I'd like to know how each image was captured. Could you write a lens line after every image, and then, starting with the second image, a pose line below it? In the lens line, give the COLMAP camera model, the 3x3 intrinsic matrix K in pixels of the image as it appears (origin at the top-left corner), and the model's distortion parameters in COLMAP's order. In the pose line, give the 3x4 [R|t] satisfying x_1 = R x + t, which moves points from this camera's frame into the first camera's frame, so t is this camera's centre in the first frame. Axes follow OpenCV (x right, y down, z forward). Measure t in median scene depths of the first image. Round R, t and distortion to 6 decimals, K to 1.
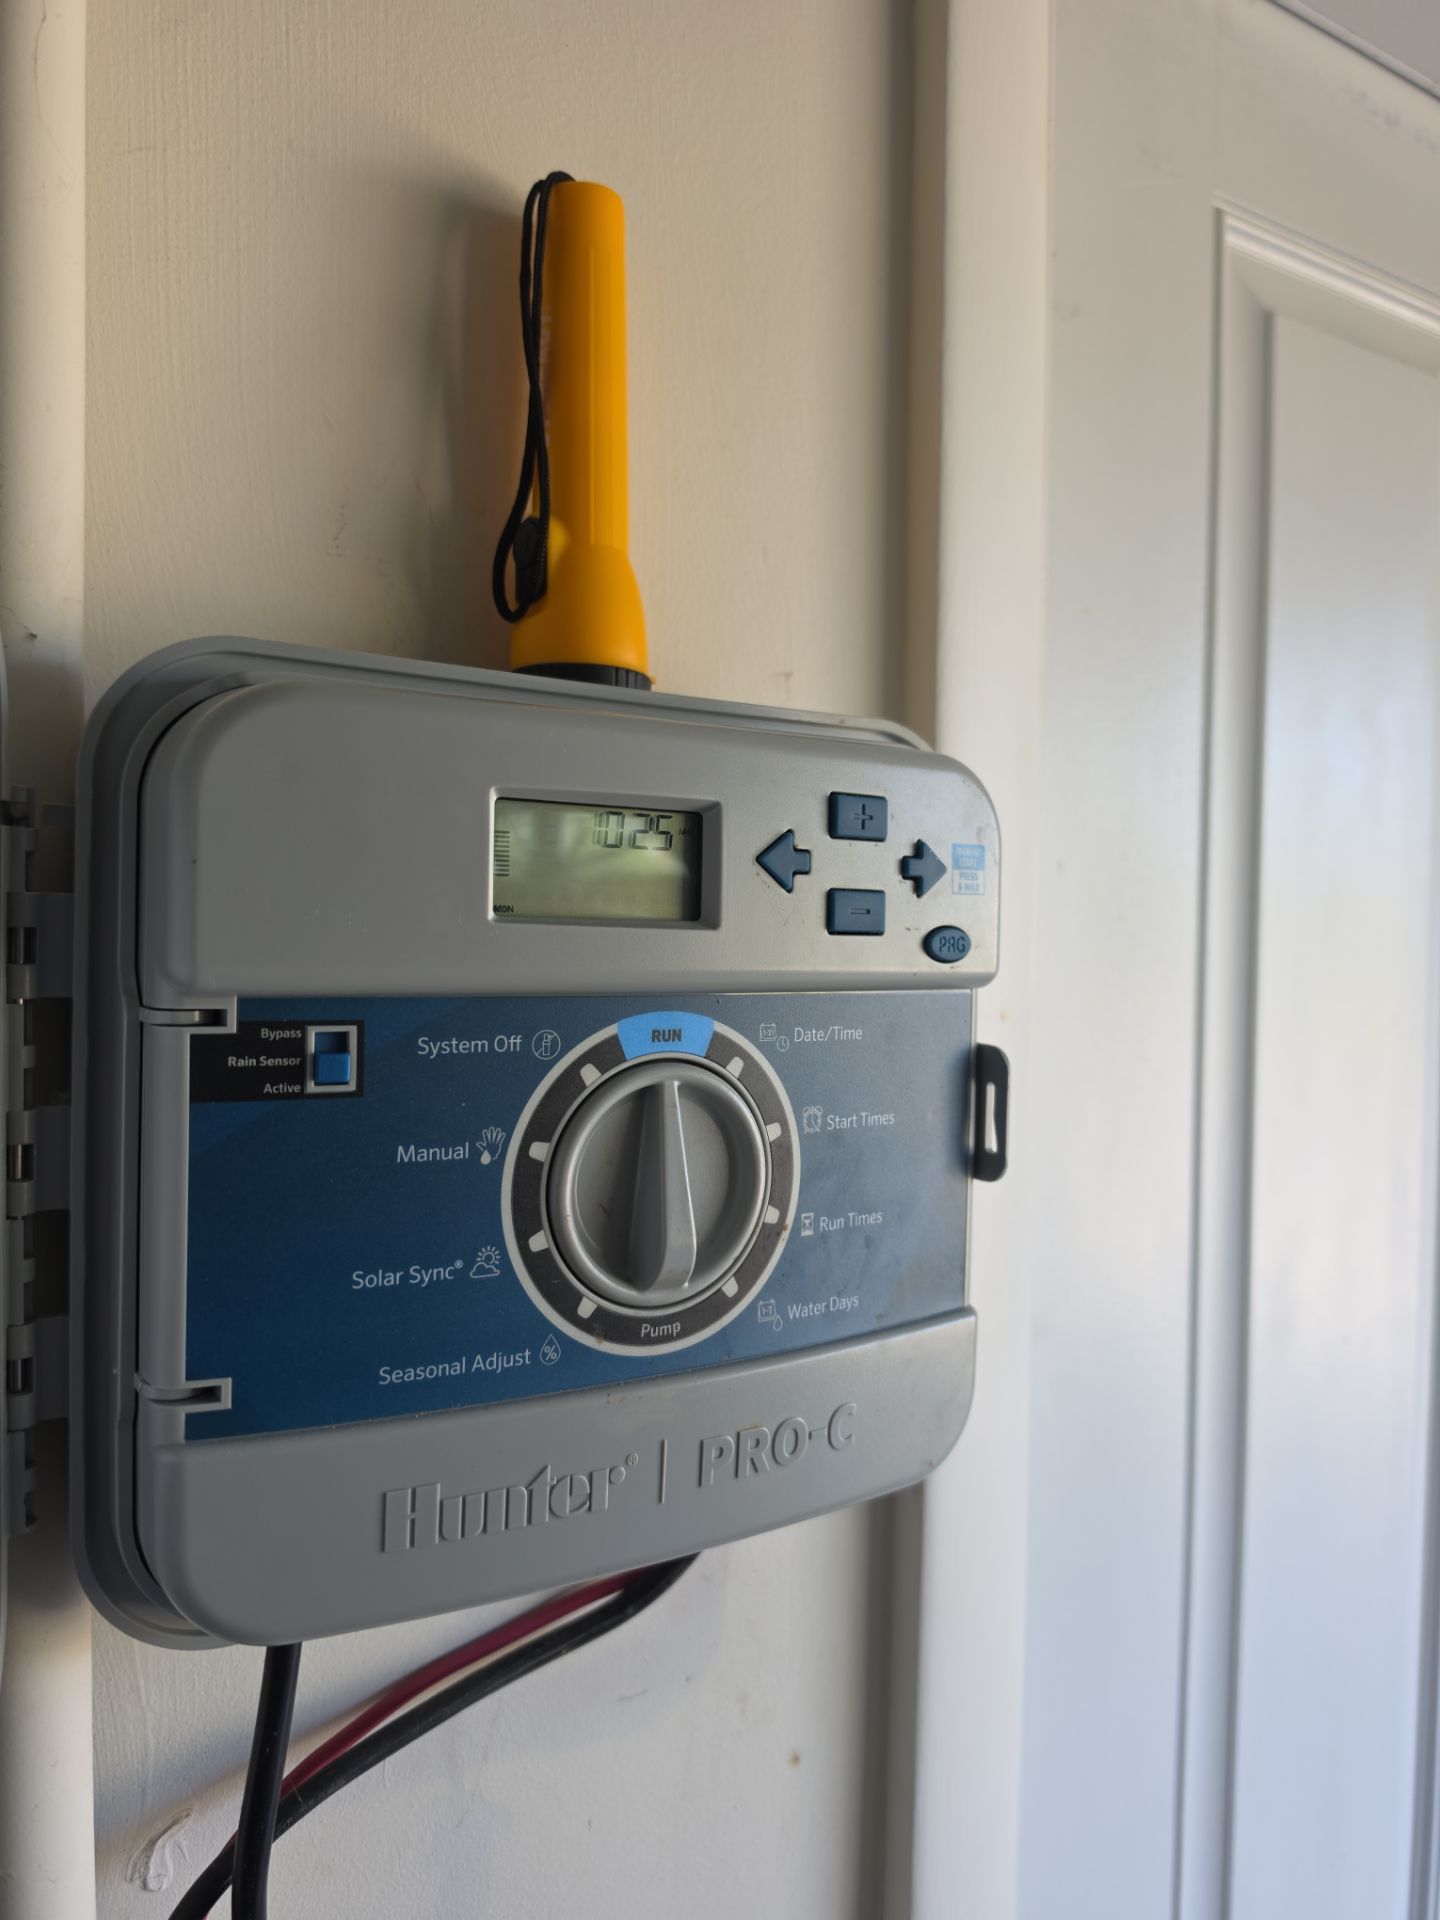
lens RADIAL K [[1247.1, 0, 753.6], [0, 1247.1, 973.2], [0, 0, 1]] dist [0.085653, -0.049281]
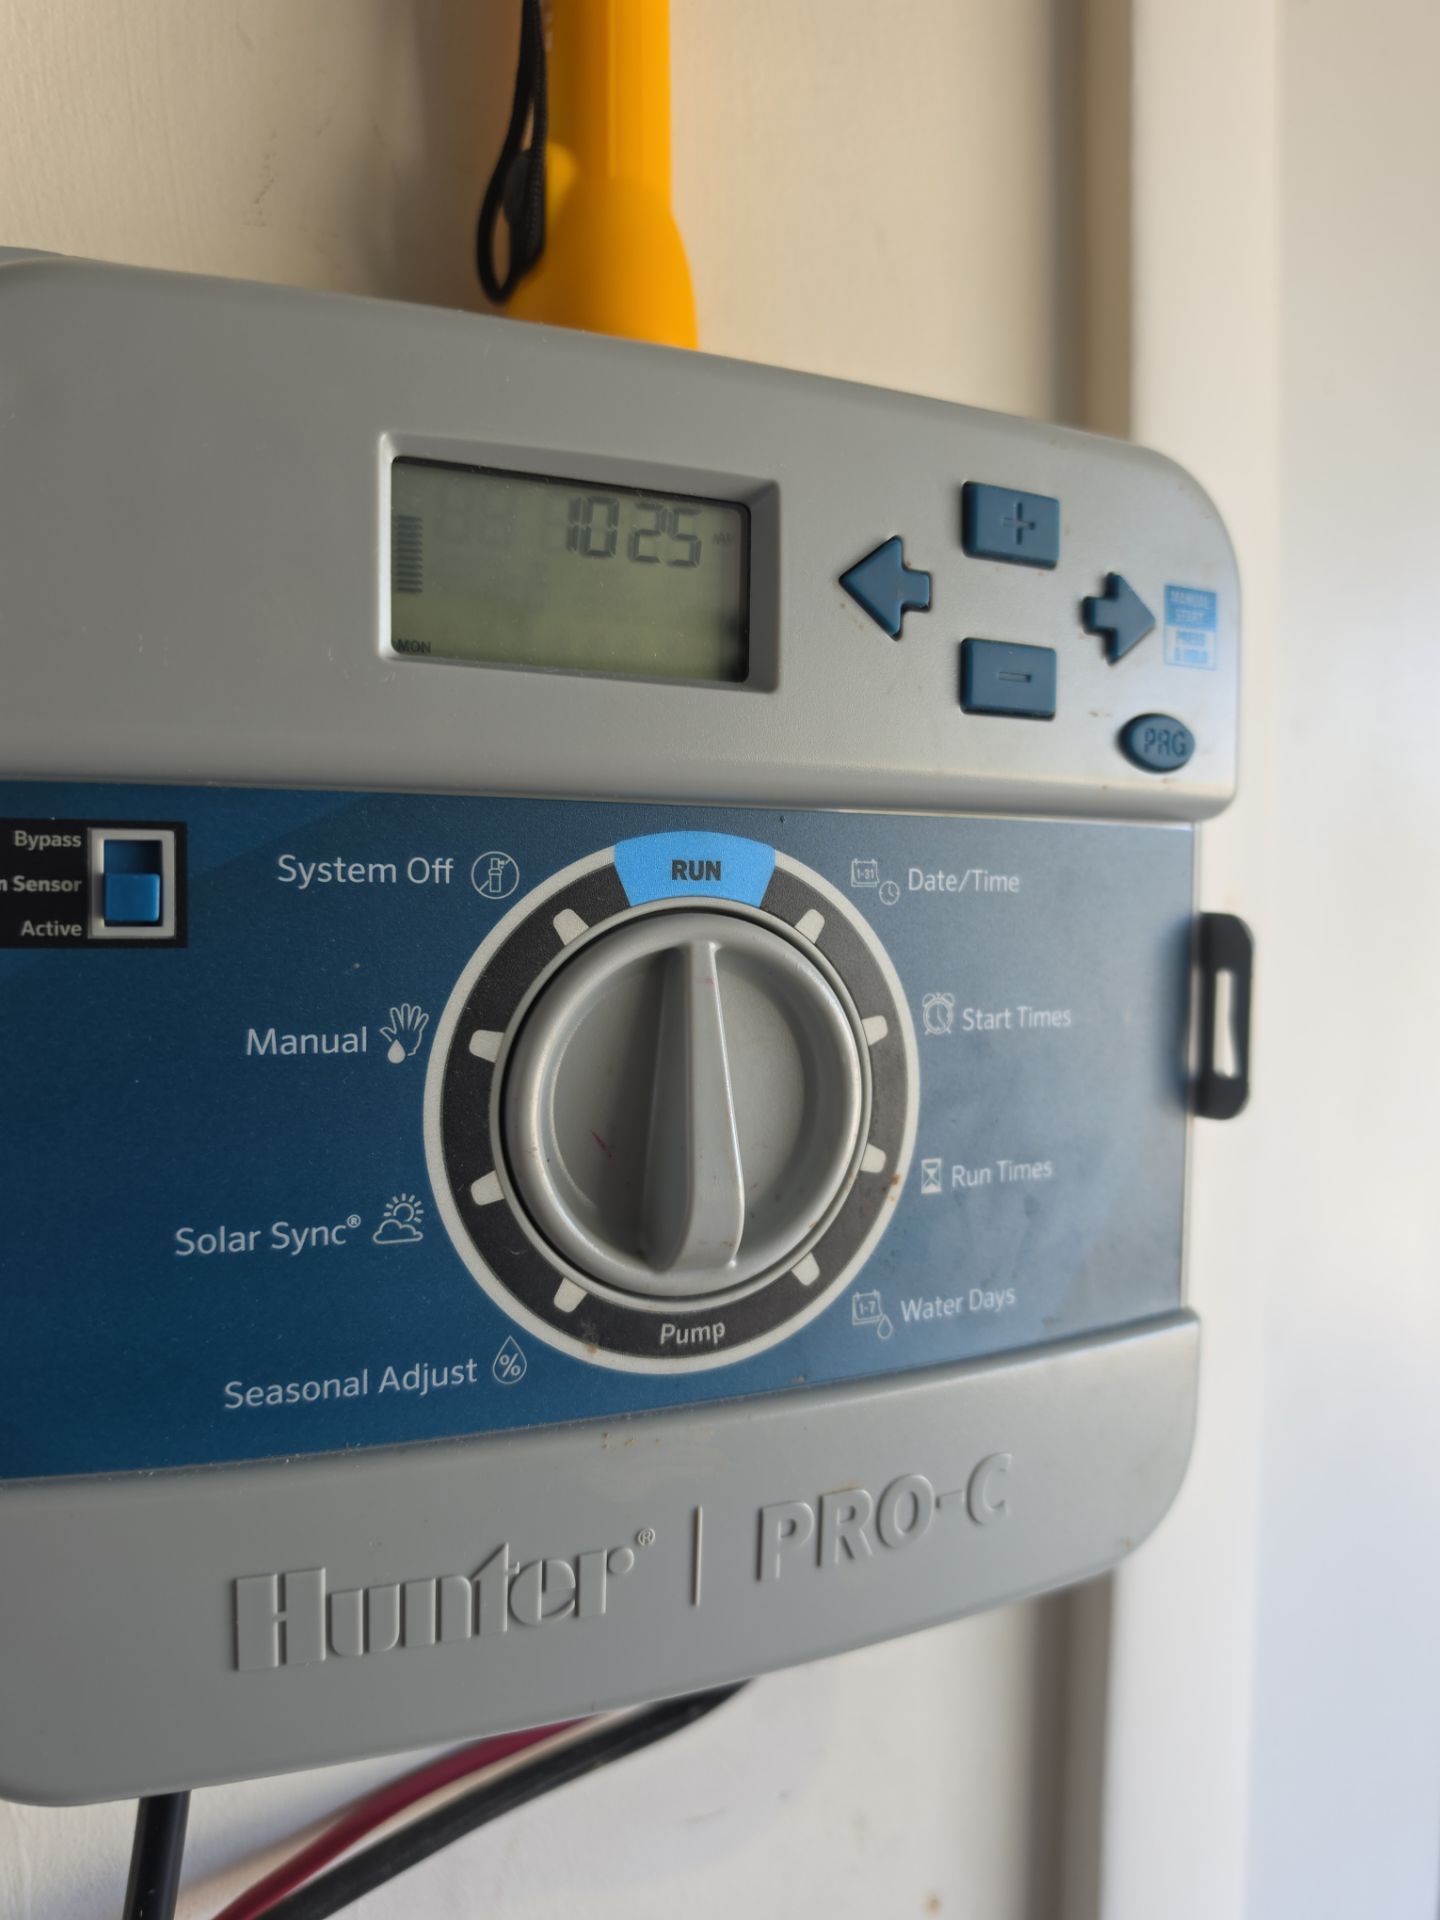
lens RADIAL K [[1316.6, 0, 720.0], [0, 1316.6, 960.0], [0, 0, 1]] dist [0.084452, -0.132327]
pose [[0.989532, -0.006155, -0.144183, 0.036888], [0.008920, 0.999788, 0.018542, 0.082928], [0.144038, -0.019634, 0.989377, 0.343273]]
